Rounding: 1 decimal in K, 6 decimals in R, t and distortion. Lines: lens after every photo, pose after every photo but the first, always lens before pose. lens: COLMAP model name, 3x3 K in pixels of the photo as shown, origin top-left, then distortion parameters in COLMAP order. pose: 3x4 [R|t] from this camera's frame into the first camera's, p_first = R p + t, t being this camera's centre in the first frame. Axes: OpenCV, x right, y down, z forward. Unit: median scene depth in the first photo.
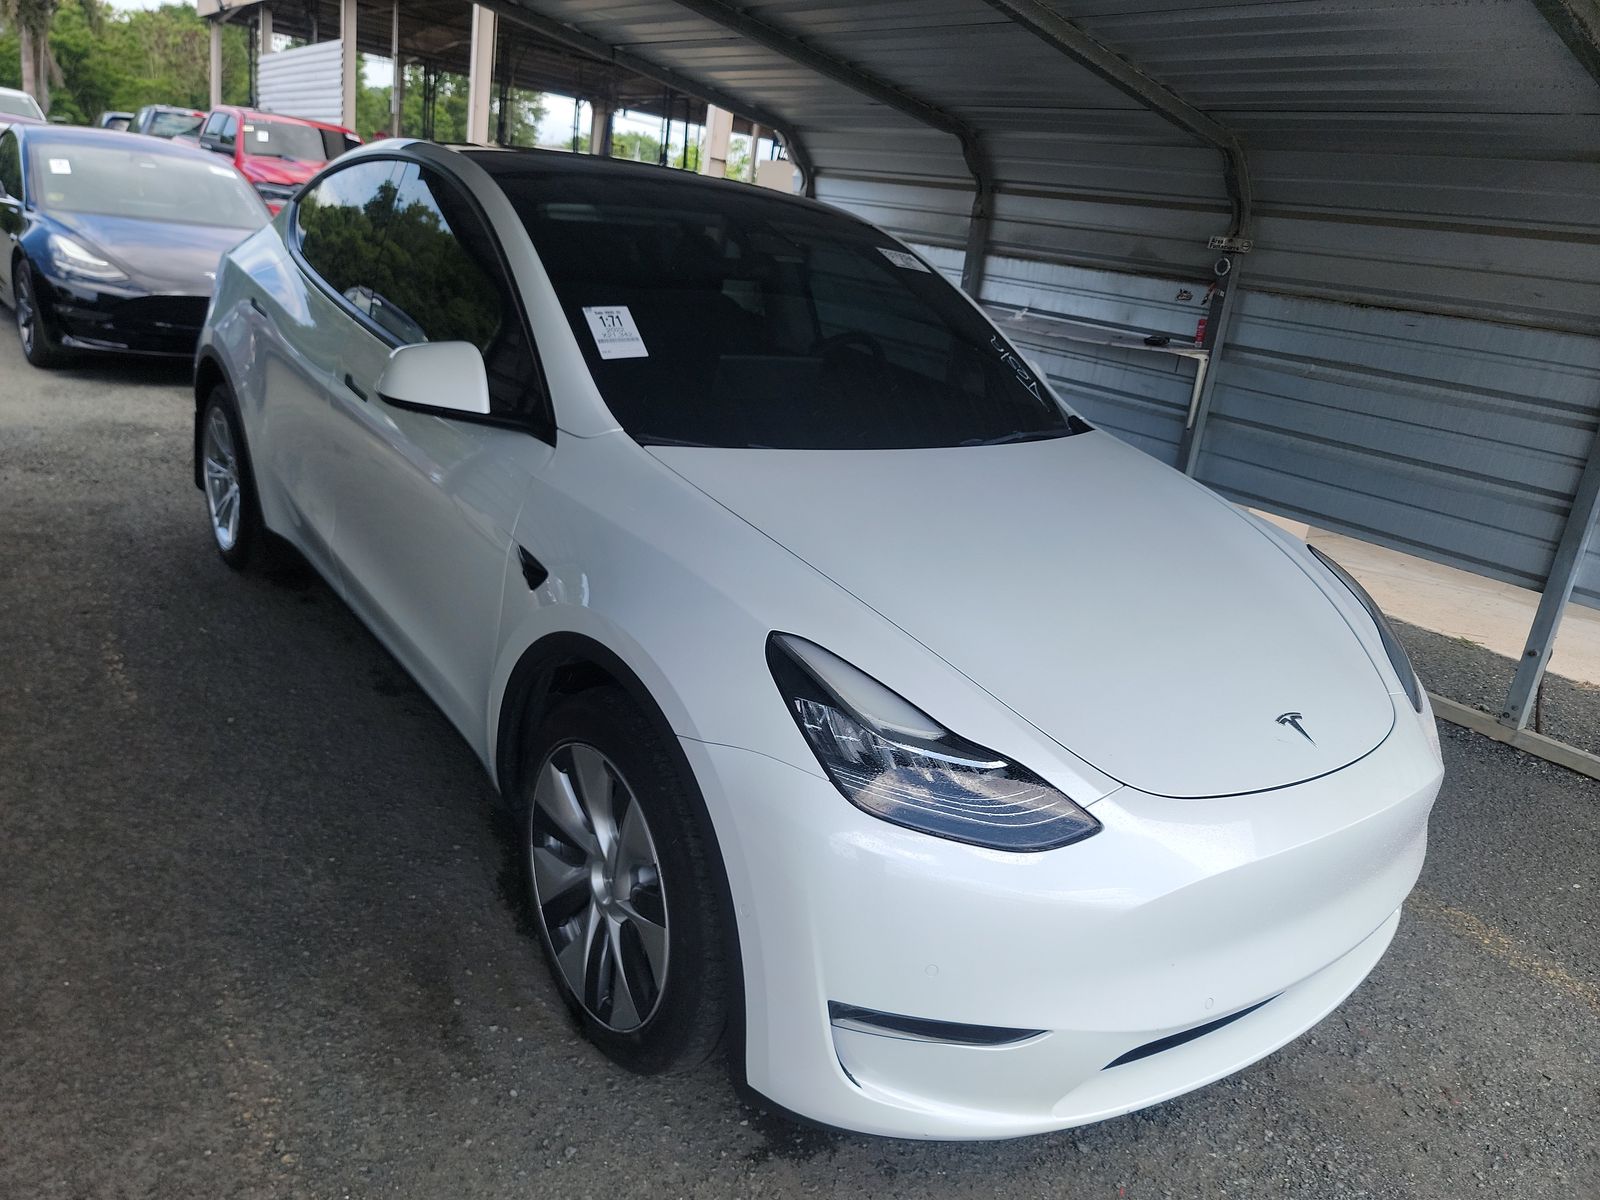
lens RADIAL K [[1107.5, 0, 805.2], [0, 1107.5, 595.0], [0, 0, 1]] dist [0.040978, -0.027561]
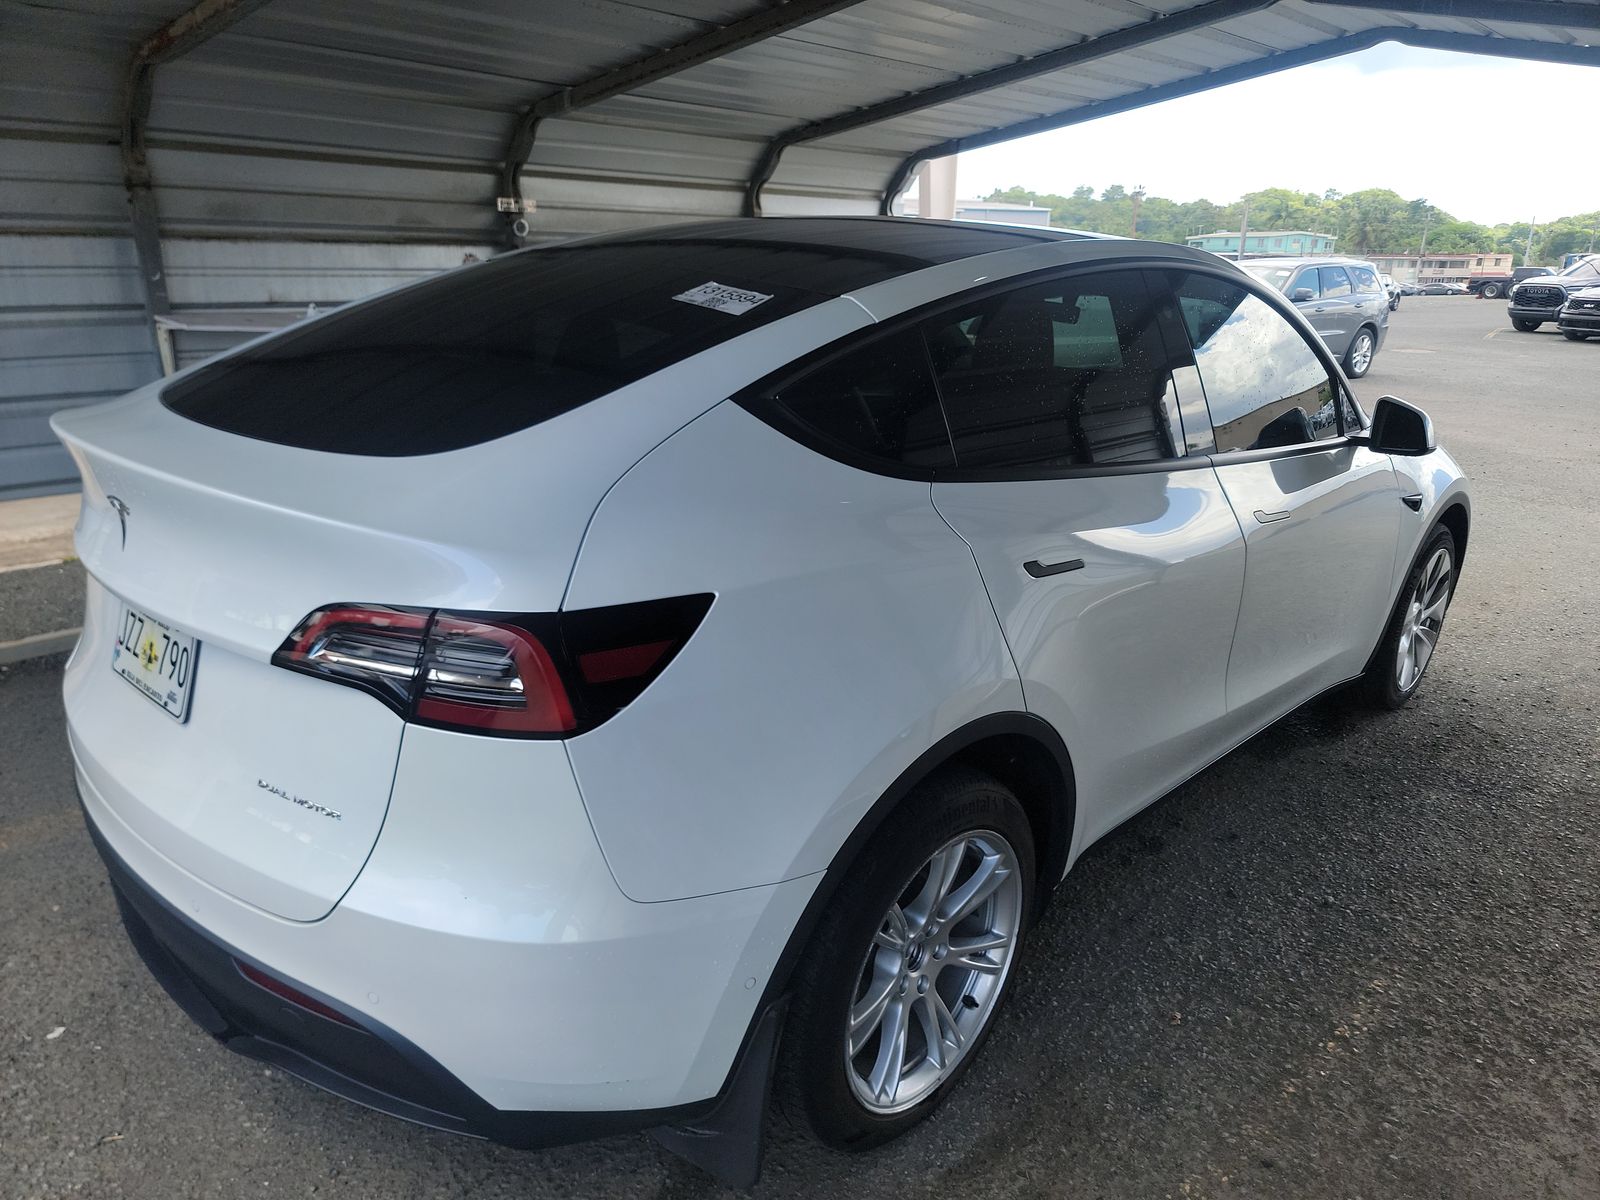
lens RADIAL K [[1107.5, 0, 806.5], [0, 1107.5, 603.1], [0, 0, 1]] dist [0.040978, -0.027561]
pose [[-0.152717, -0.432182, 0.888761, -0.627436], [0.268125, 0.847460, 0.458171, -0.338965], [-0.951203, 0.308269, -0.013543, 0.730887]]
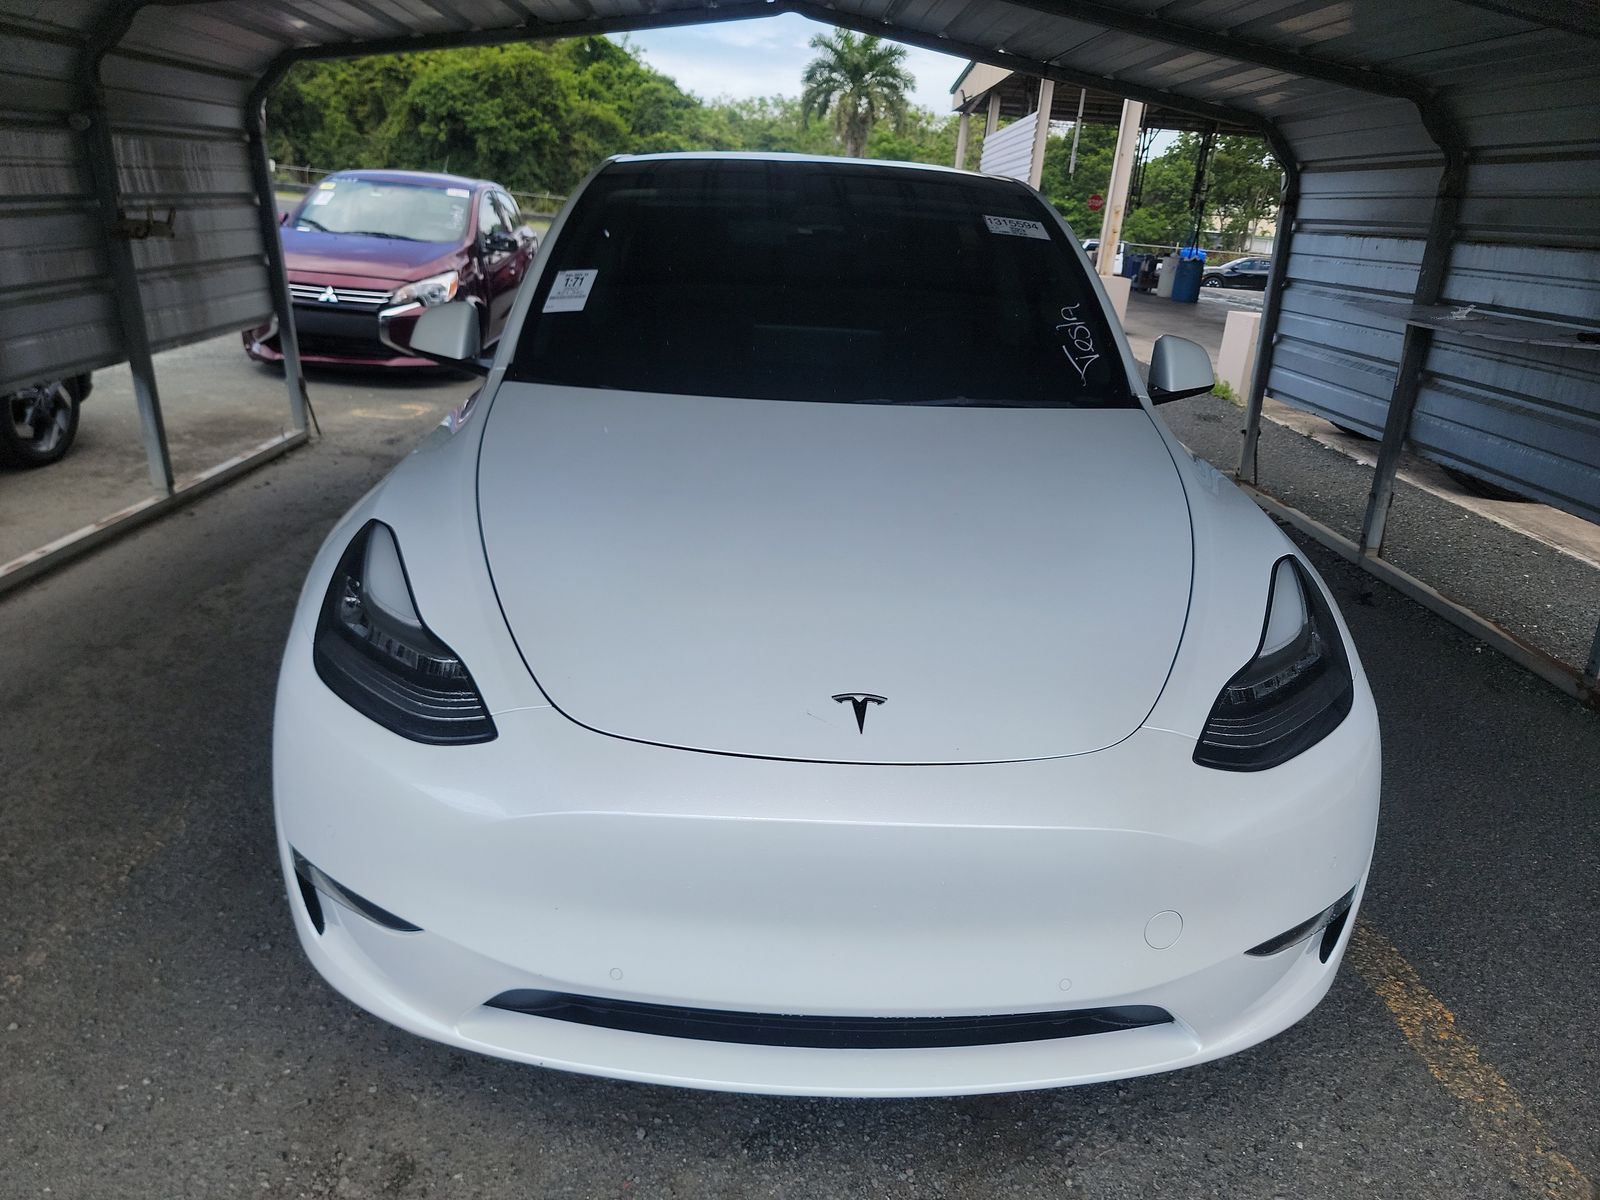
lens RADIAL K [[1107.5, 0, 800.1], [0, 1107.5, 602.0], [0, 0, 1]] dist [0.040978, -0.027561]
pose [[0.809672, 0.120125, -0.574458, 0.287747], [-0.145006, 0.989428, 0.002521, 0.014765], [0.568687, 0.081259, 0.818530, 0.101632]]
